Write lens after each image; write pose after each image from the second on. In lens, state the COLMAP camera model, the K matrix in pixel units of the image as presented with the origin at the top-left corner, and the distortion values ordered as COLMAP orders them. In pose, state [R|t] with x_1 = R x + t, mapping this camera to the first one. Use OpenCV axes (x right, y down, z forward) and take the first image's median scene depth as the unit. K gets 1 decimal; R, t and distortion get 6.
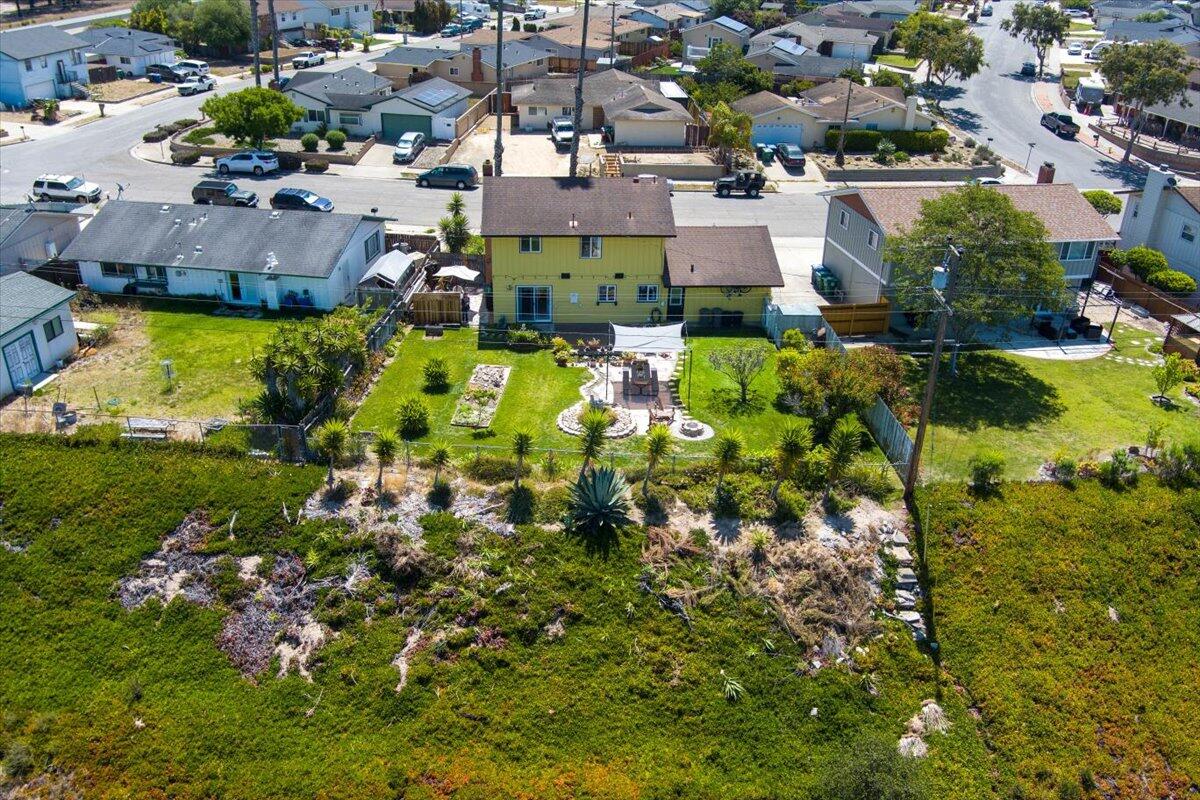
lens RADIAL K [[985.9, 0, 600.0], [0, 985.9, 400.0], [0, 0, 1]] dist [-0.066161, 0.002501]
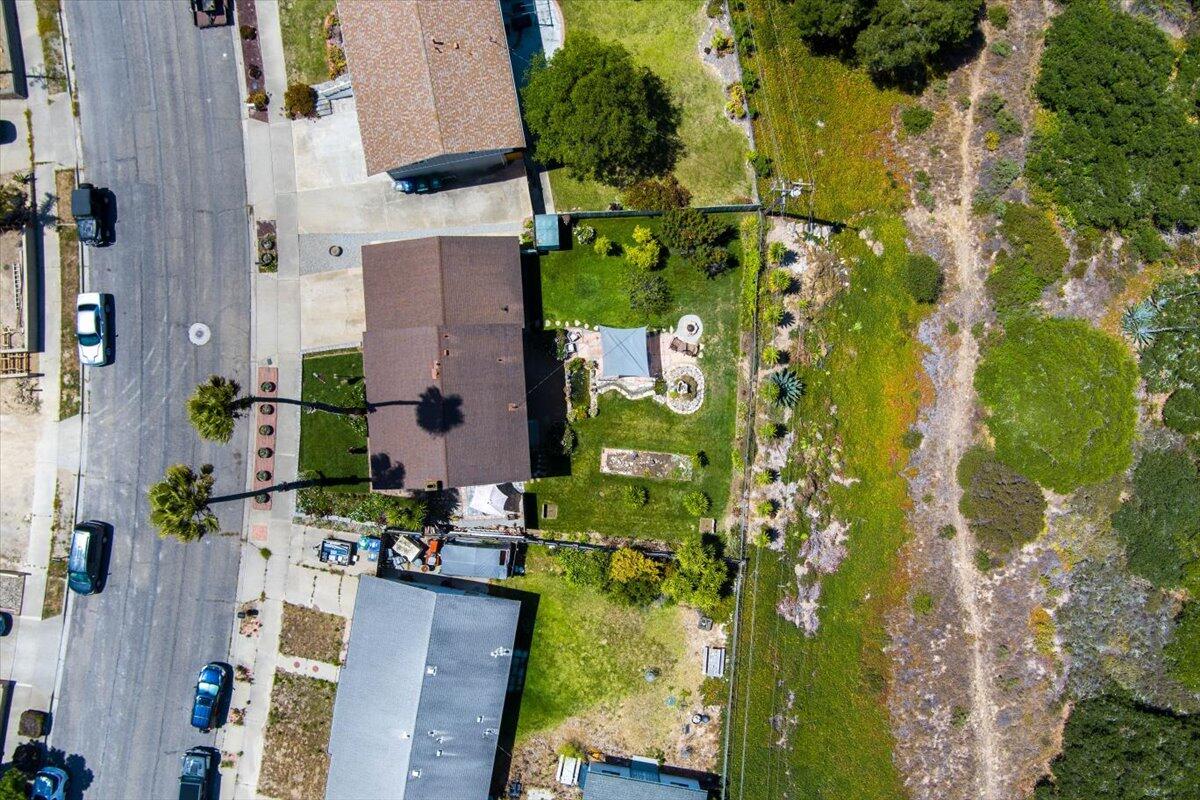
lens RADIAL K [[985.9, 0, 600.0], [0, 985.9, 400.0], [0, 0, 1]] dist [-0.066161, 0.002501]
pose [[0.011428, -0.999567, -0.027111, 0.023628], [0.438187, -0.019365, 0.898675, -1.730180], [-0.898811, -0.022150, 0.437776, 0.514941]]
